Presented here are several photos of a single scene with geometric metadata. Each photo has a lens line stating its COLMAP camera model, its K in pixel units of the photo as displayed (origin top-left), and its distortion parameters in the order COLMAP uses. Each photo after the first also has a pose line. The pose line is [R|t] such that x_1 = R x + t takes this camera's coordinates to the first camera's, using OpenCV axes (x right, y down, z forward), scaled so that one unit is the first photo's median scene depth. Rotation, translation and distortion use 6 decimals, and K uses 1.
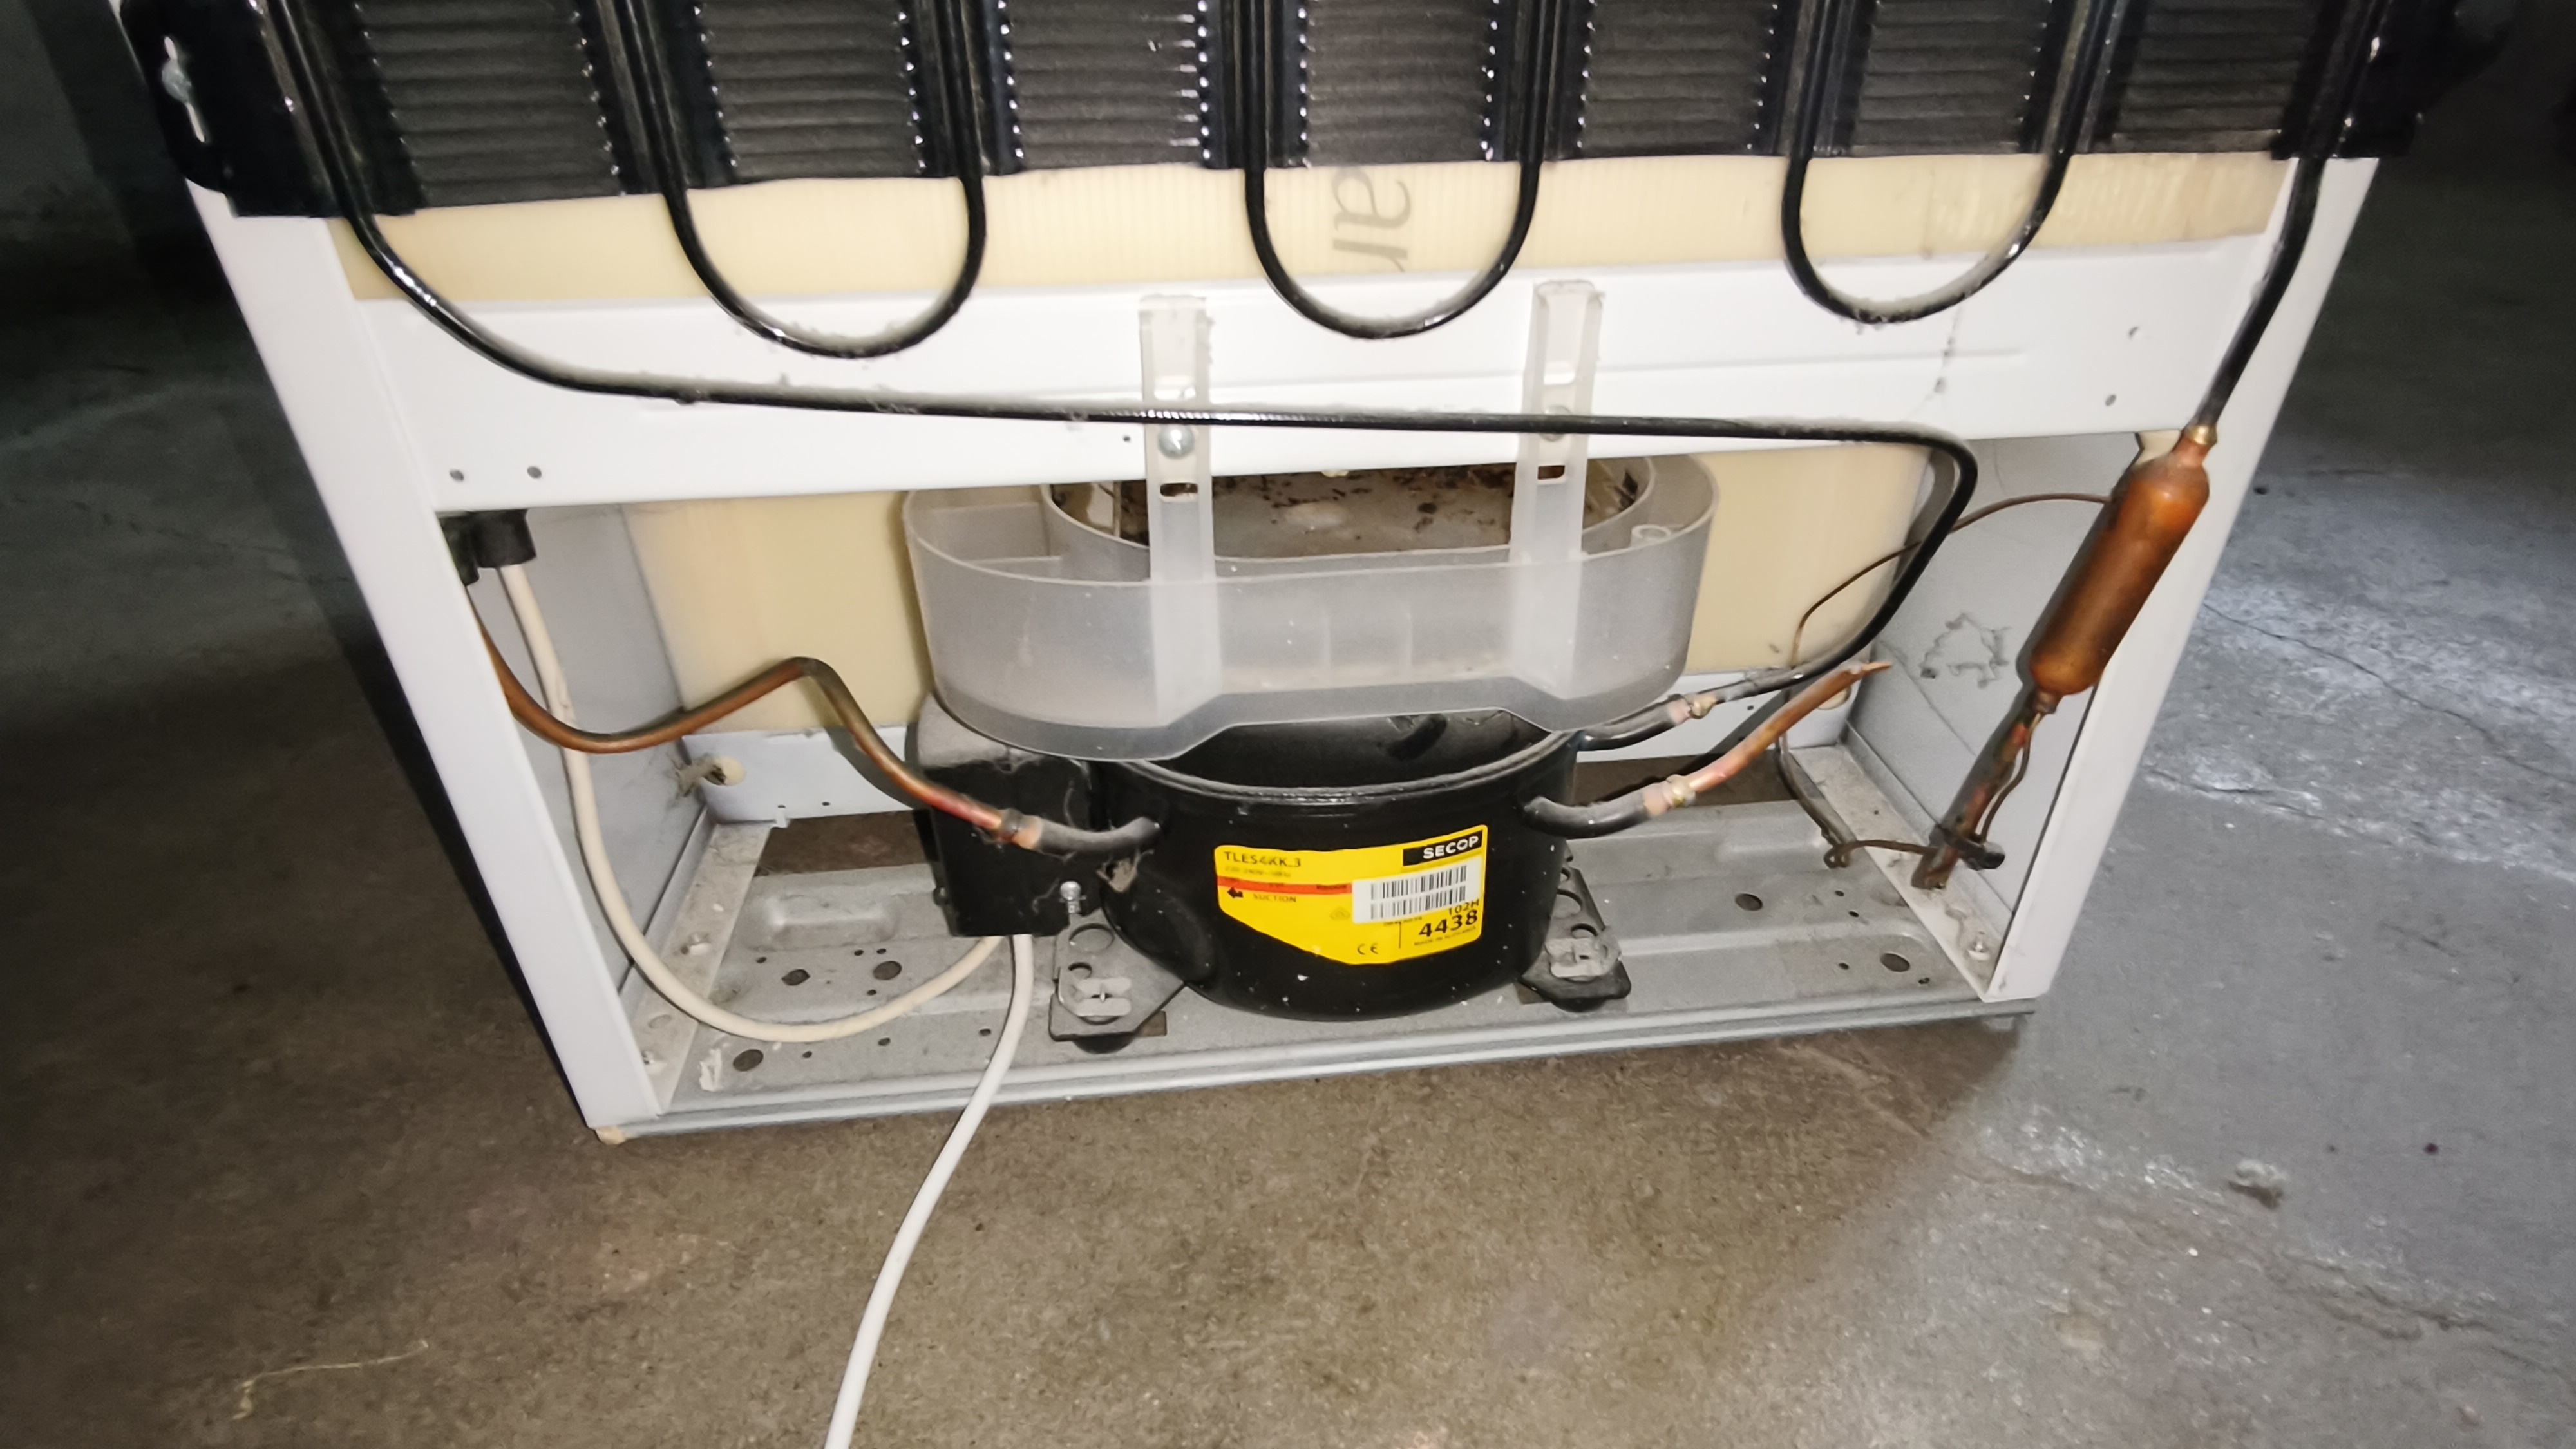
lens RADIAL K [[1348.0, 0, 1288.1], [0, 1348.0, 727.3], [0, 0, 1]] dist [-0.008828, 0.005391]
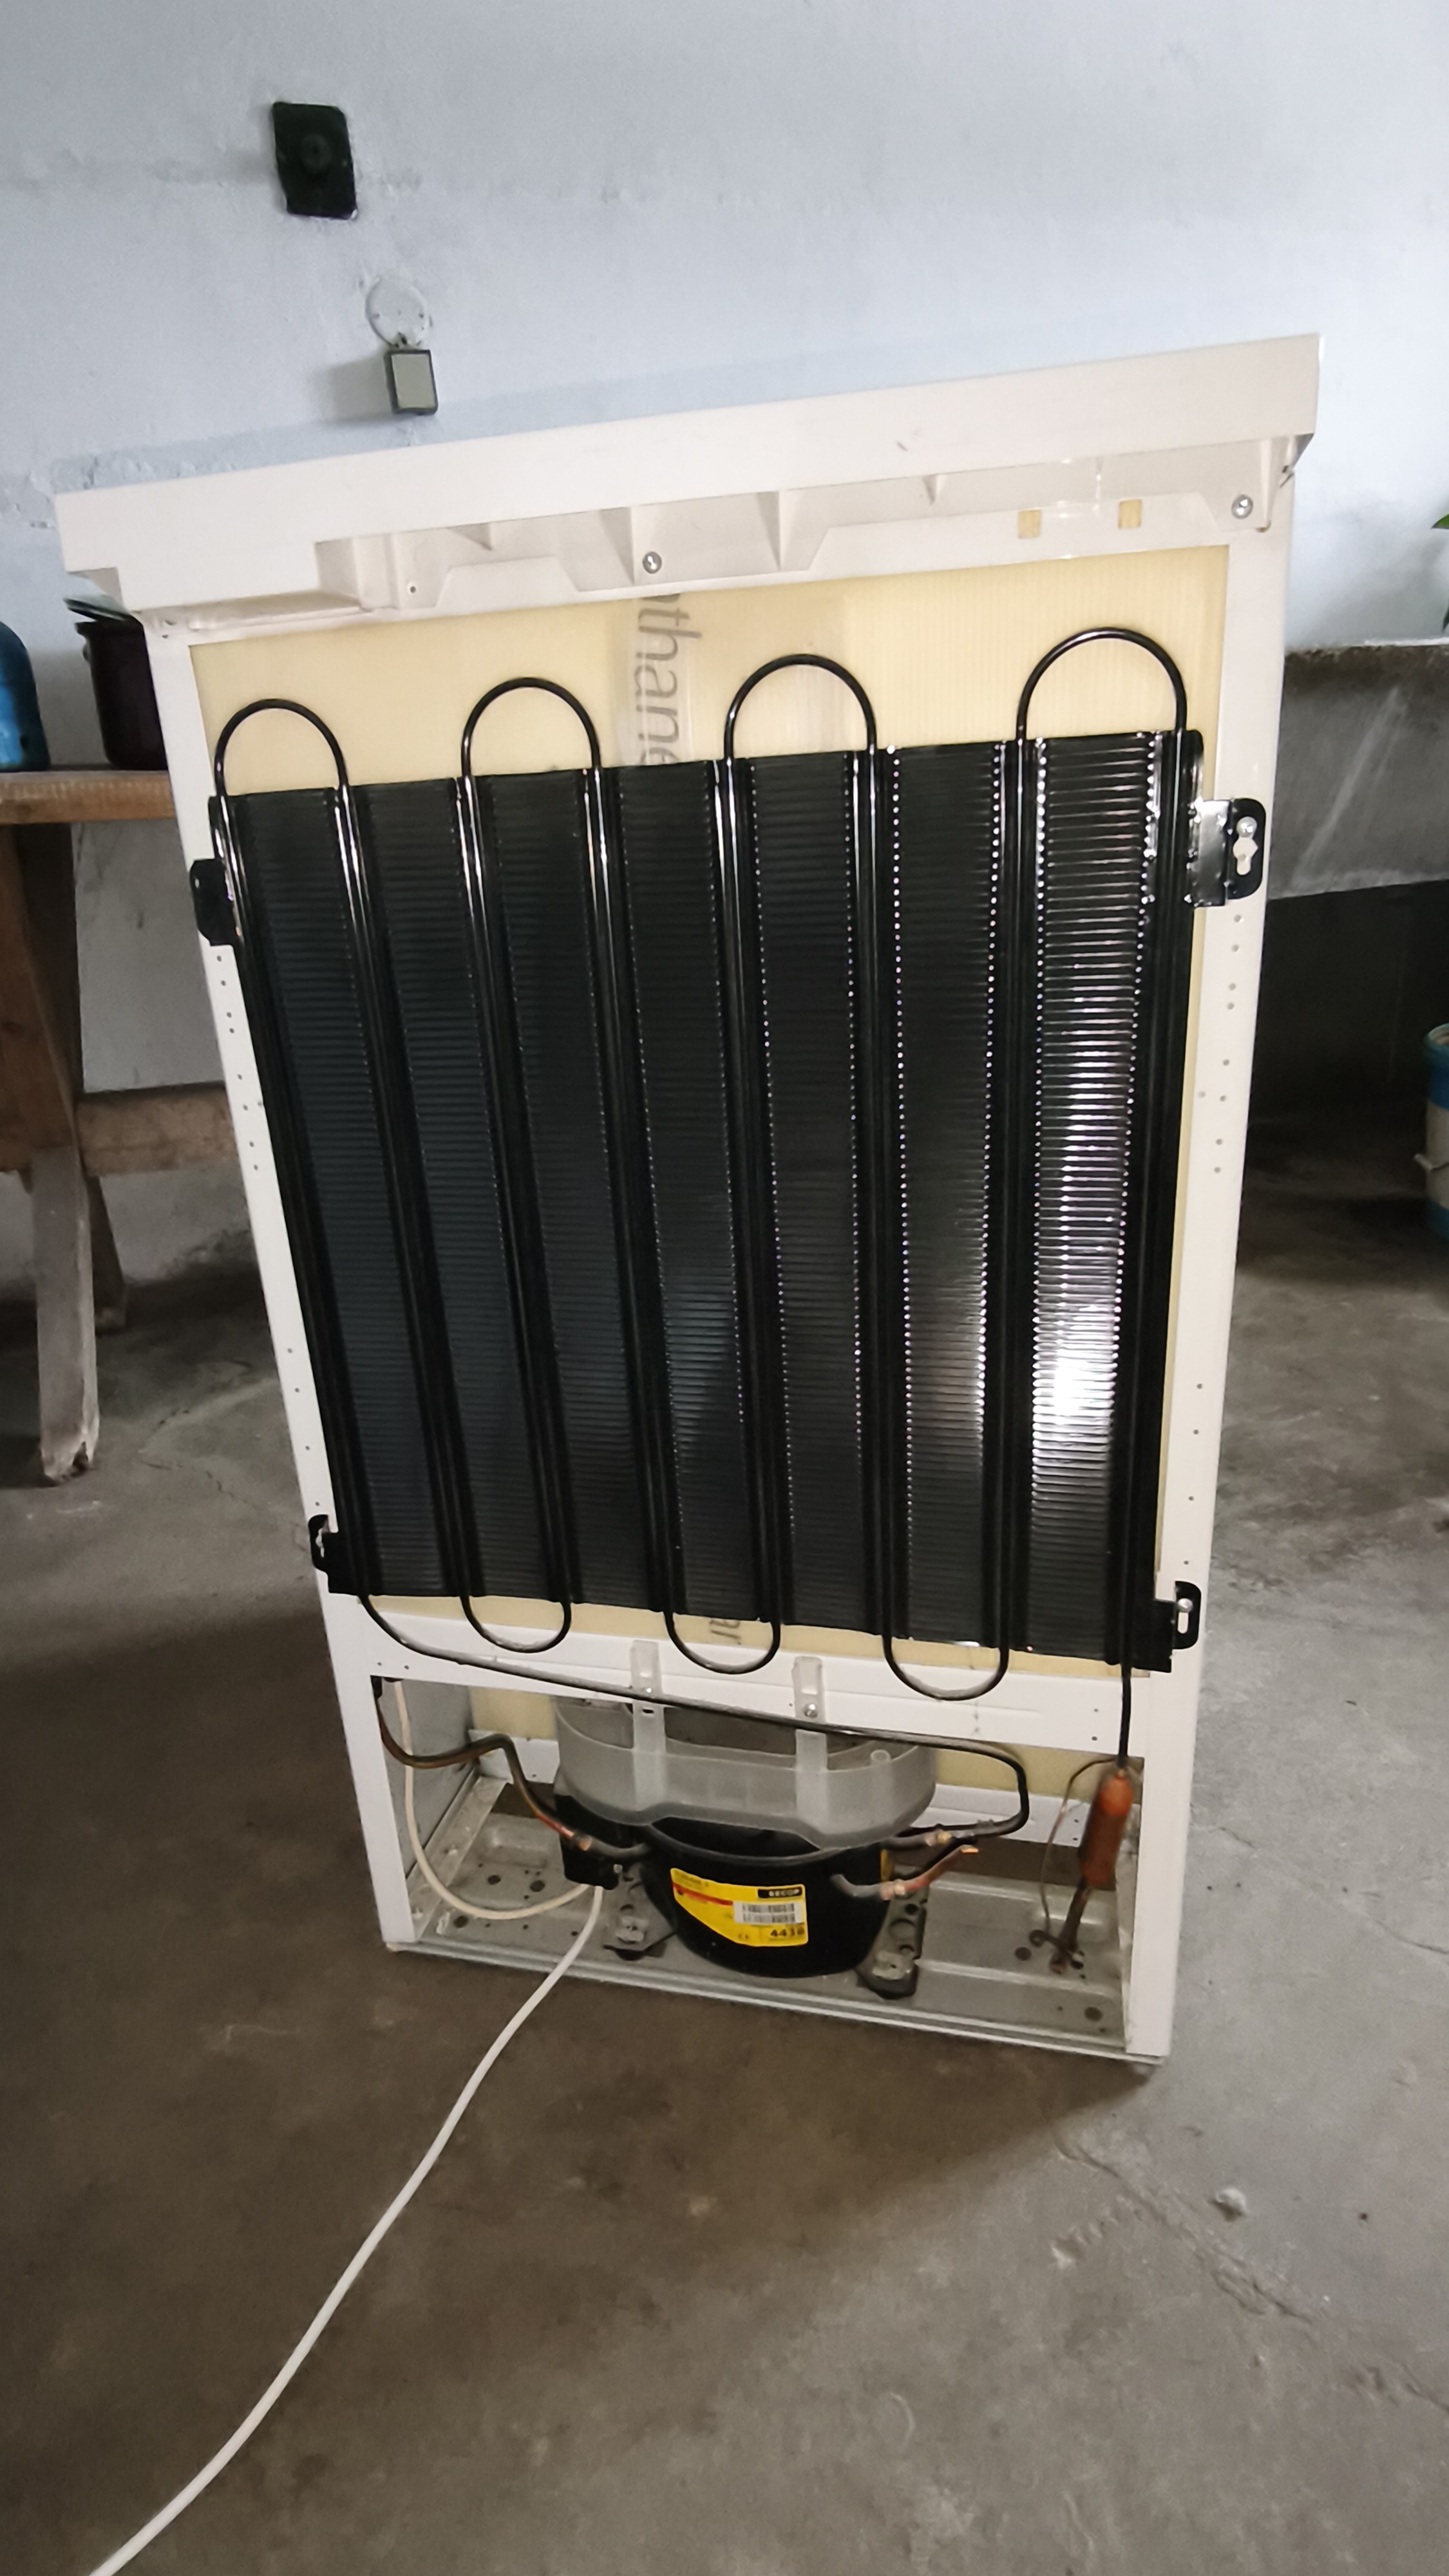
lens RADIAL K [[1348.0, 0, 731.1], [0, 1348.0, 1294.7], [0, 0, 1]] dist [-0.008828, 0.005391]
pose [[0.944633, 0.077673, -0.318802, 0.563304], [-0.142543, 0.972253, -0.185486, -0.357825], [0.295549, 0.220659, 0.929495, -0.974960]]
